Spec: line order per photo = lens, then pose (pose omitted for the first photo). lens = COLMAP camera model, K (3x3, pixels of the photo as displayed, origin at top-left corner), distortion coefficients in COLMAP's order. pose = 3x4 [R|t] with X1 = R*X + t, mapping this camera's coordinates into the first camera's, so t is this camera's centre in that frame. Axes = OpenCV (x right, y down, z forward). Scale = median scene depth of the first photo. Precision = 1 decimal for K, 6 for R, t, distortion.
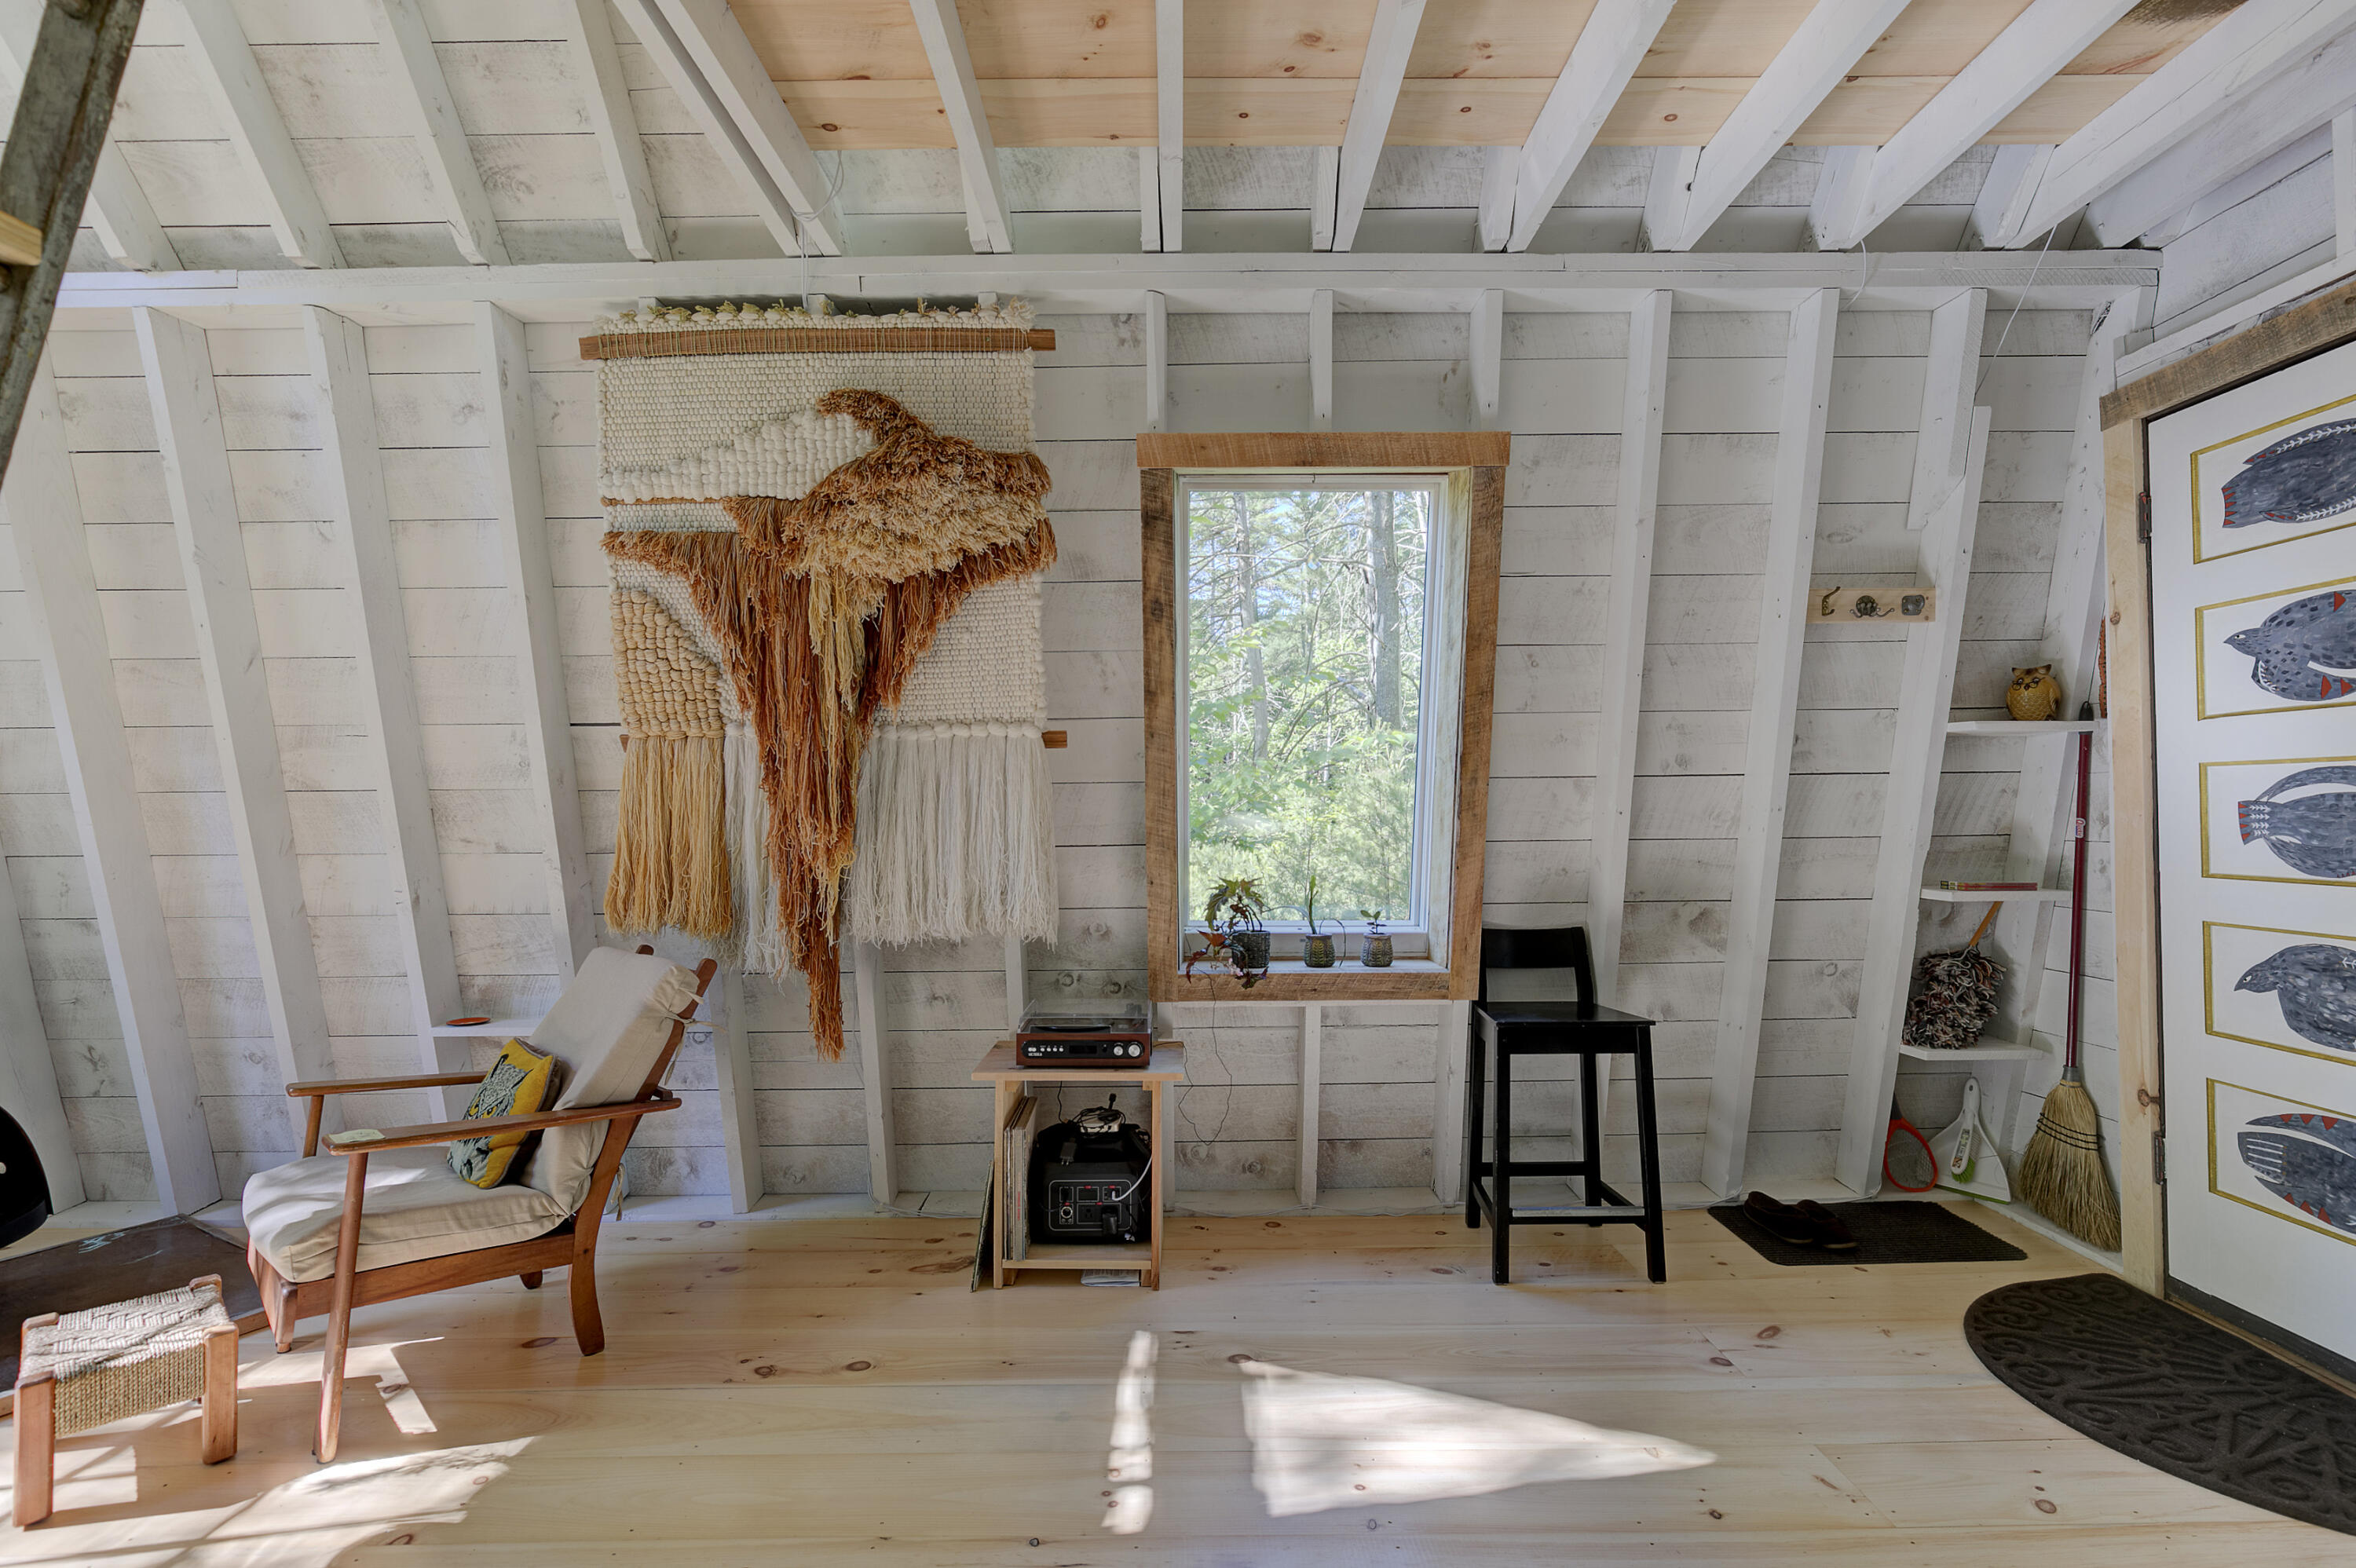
lens RADIAL K [[1117.8, 0, 1138.6], [0, 1117.8, 790.0], [0, 0, 1]] dist [-0.019424, 0.005042]
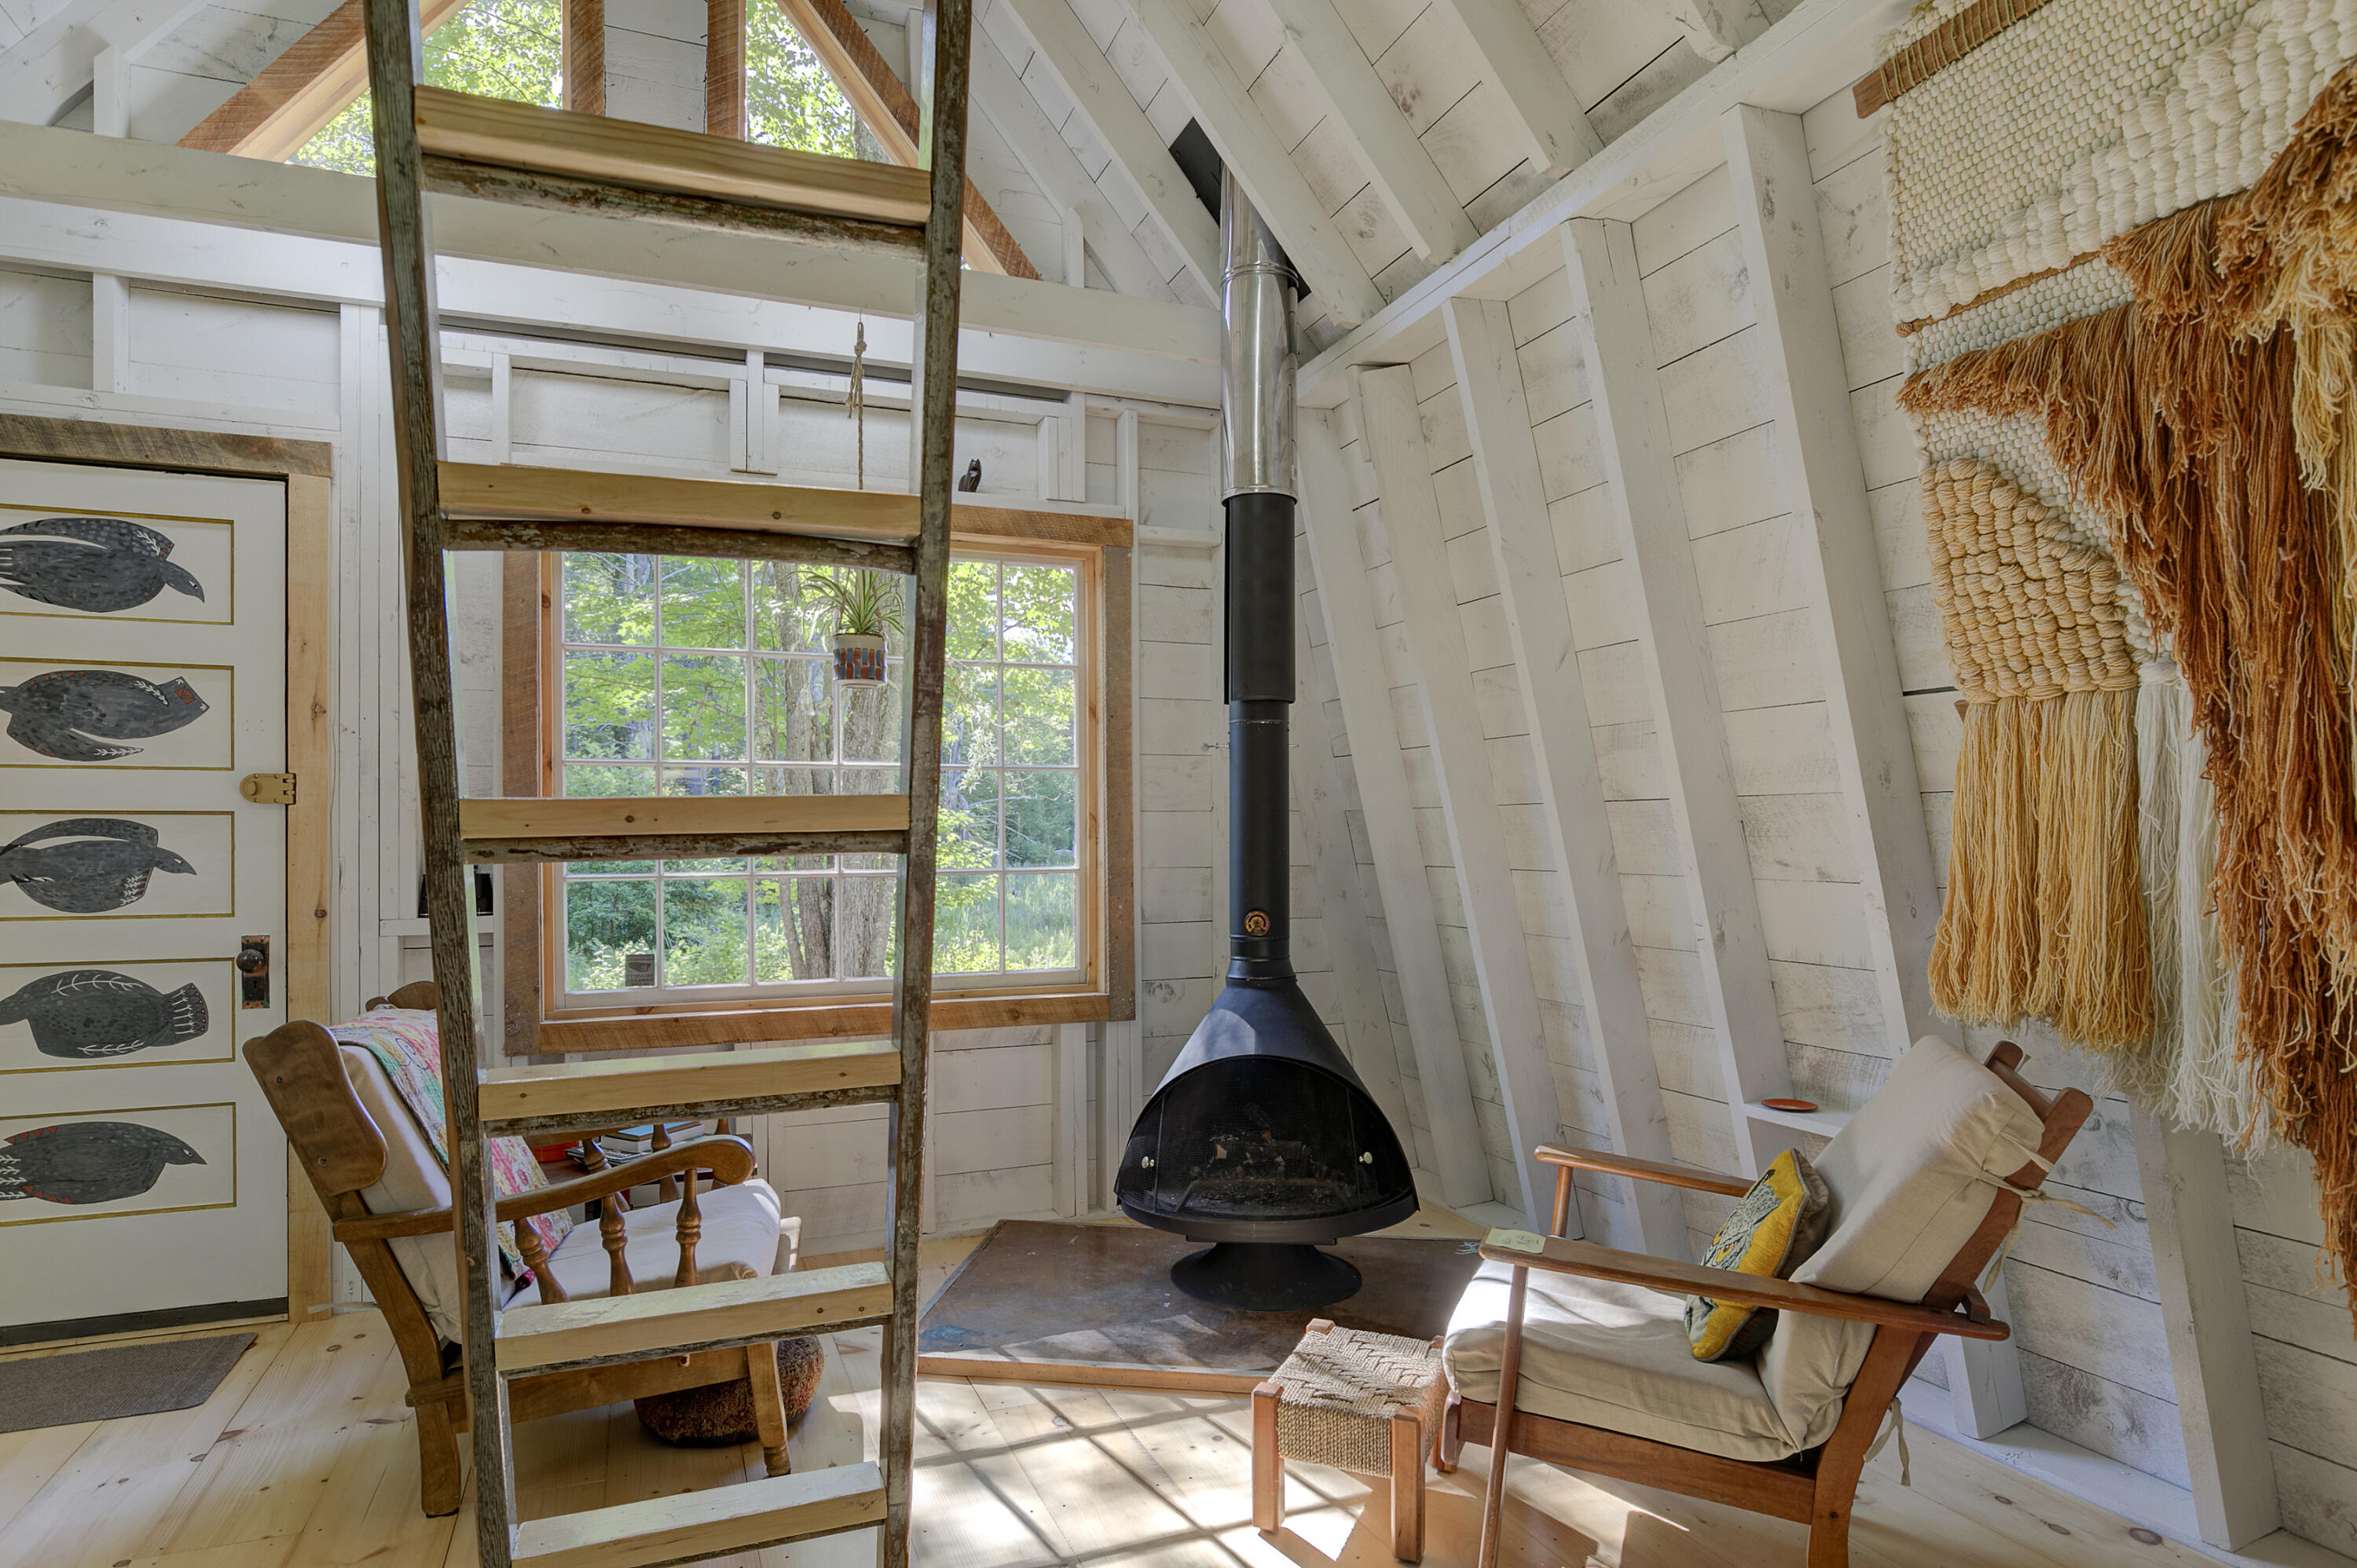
lens RADIAL K [[1243.5, 0, 1181.7], [0, 1243.5, 836.0], [0, 0, 1]] dist [-0.016330, 0.003772]
pose [[0.392024, 0.007553, -0.919924, 0.002663], [0.018273, 0.999705, 0.015995, 0.007574], [0.919774, -0.023080, 0.391770, 0.348336]]
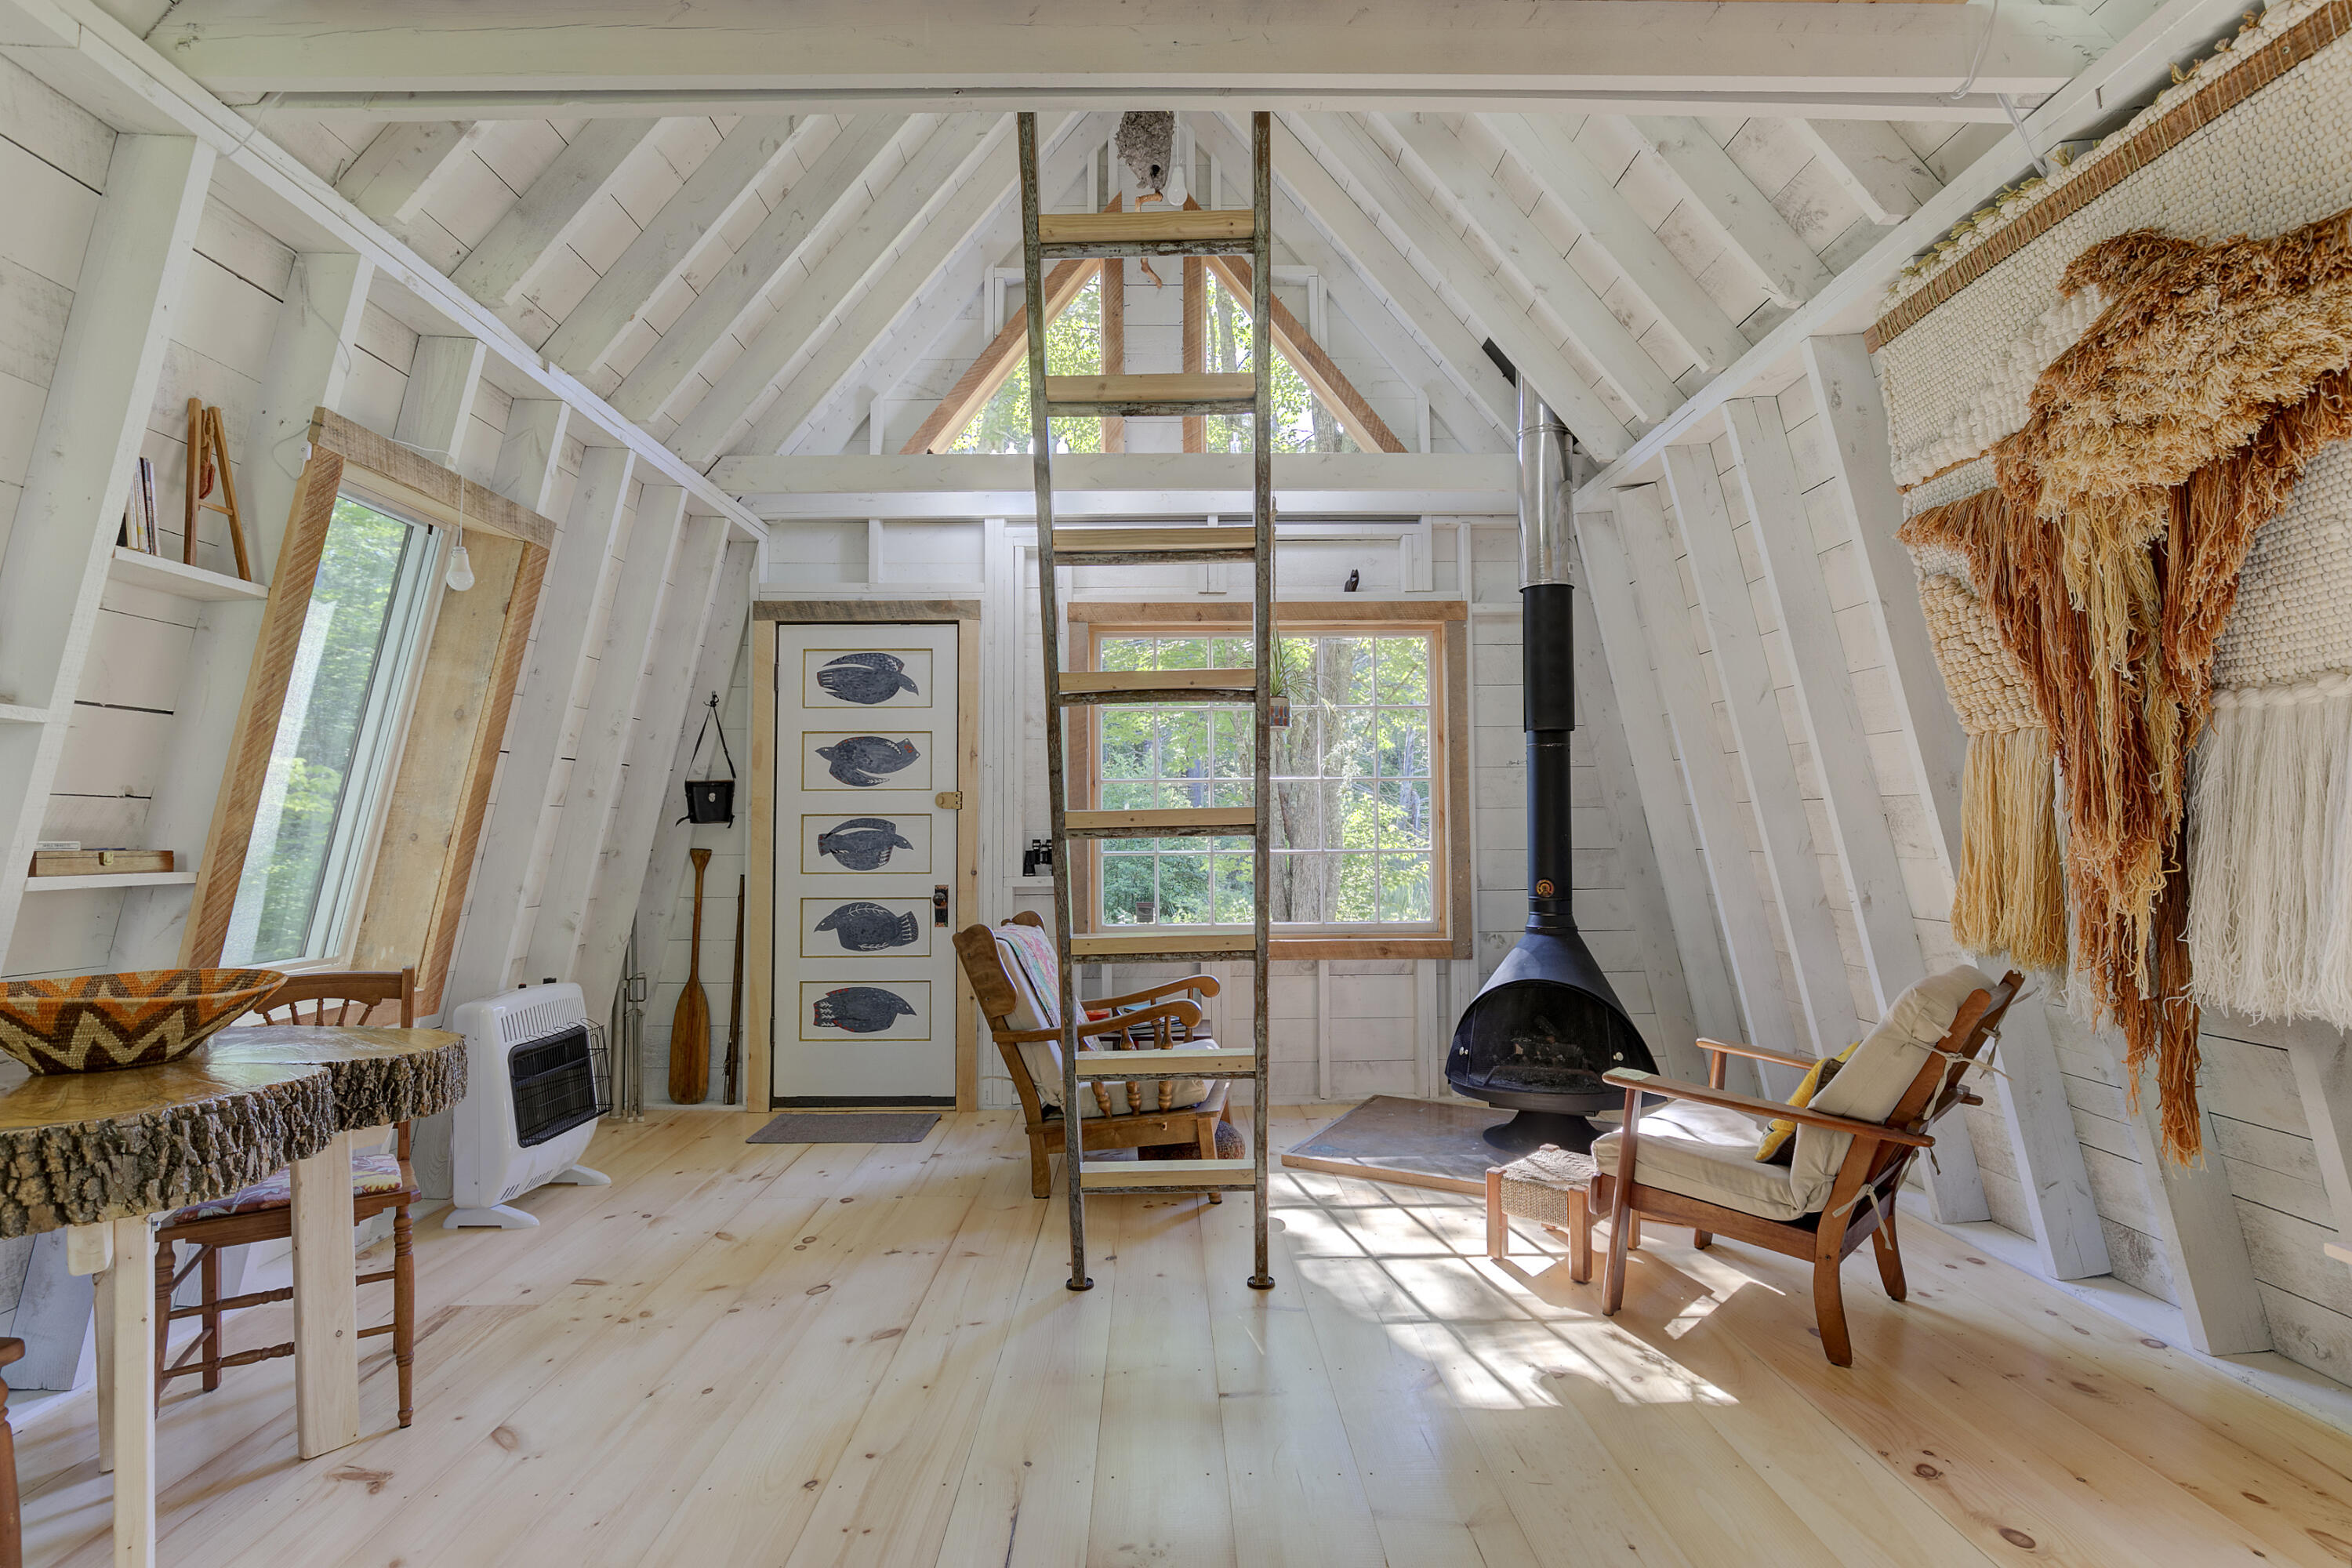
lens RADIAL K [[1116.1, 0, 1187.2], [0, 1116.1, 791.9], [0, 0, 1]] dist [-0.019424, 0.005042]
pose [[0.020253, -0.024433, -0.999496, 0.447036], [0.024175, 0.999421, -0.023941, 0.005396], [0.999503, -0.023678, 0.020832, 0.368099]]
